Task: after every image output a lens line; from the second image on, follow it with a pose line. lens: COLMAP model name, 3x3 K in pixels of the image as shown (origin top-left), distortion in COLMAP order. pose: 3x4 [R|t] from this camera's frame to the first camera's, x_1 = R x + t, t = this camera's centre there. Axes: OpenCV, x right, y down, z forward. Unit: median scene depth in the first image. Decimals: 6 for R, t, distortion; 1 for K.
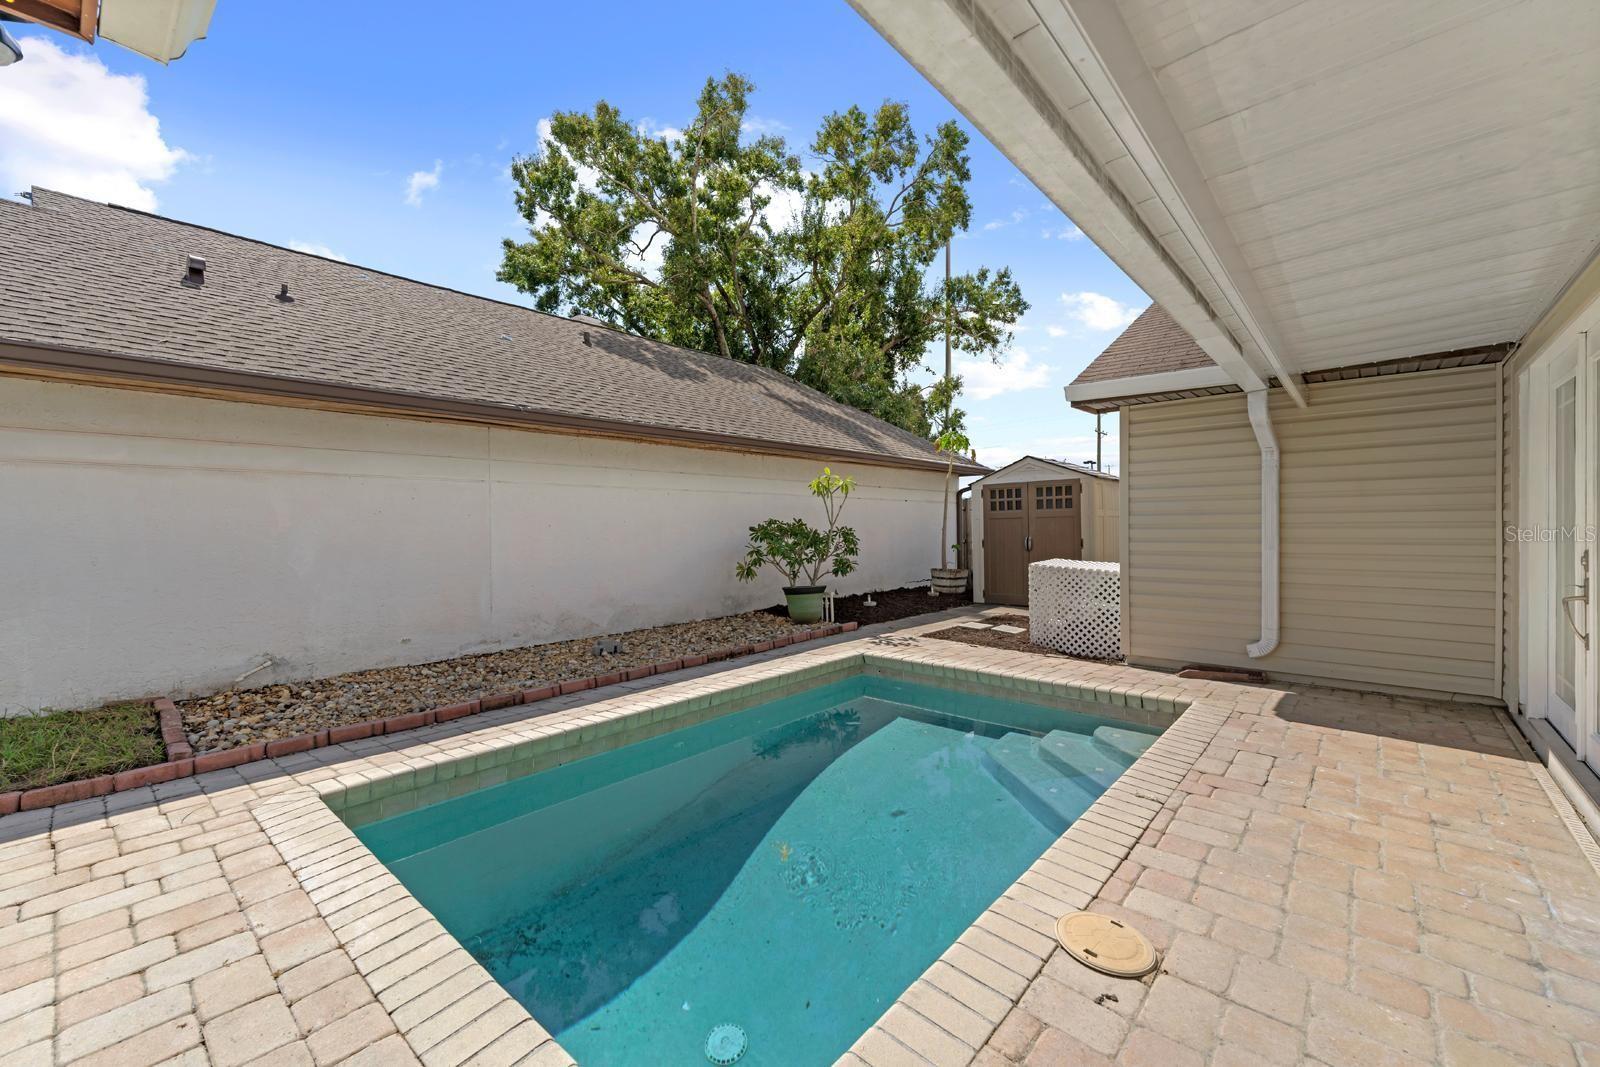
lens RADIAL K [[657.9, 0, 797.3], [0, 657.9, 532.2], [0, 0, 1]] dist [0.003353, 0.000321]
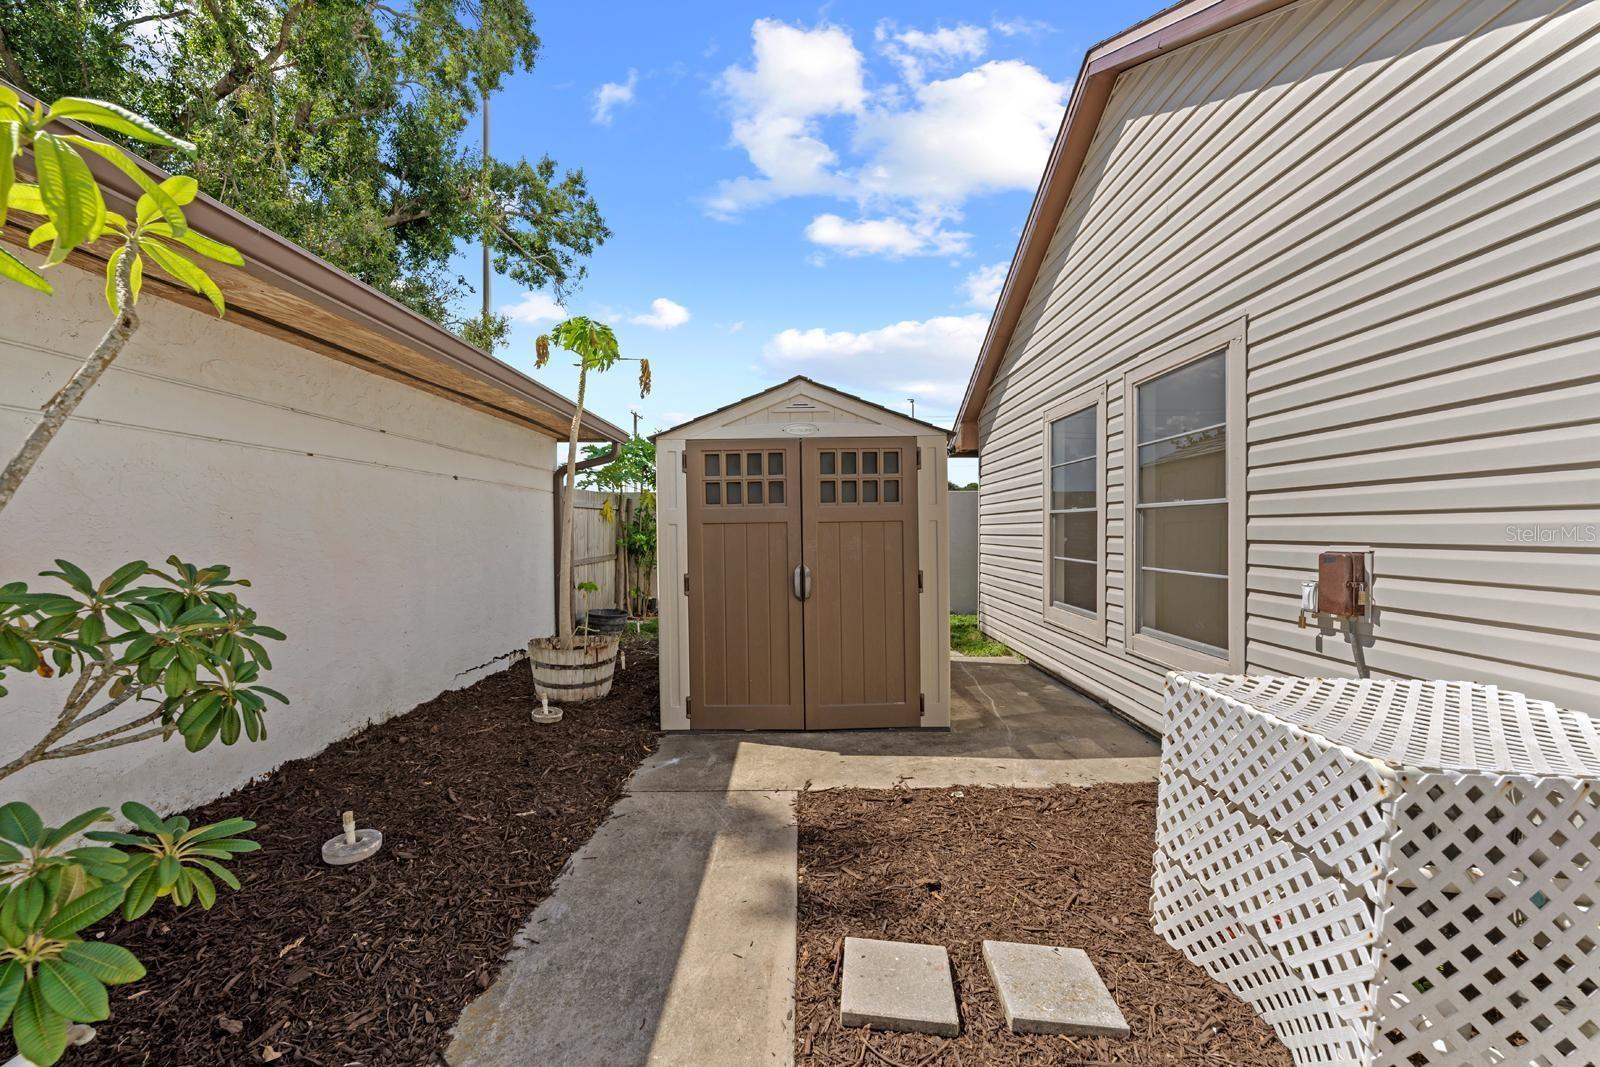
lens RADIAL K [[657.9, 0, 795.5], [0, 657.9, 542.4], [0, 0, 1]] dist [0.003353, 0.000321]
pose [[0.758749, 0.001421, 0.651382, 0.034215], [-0.001973, 0.999998, 0.000117, -0.004295], [-0.651380, -0.001374, 0.758750, 0.322428]]
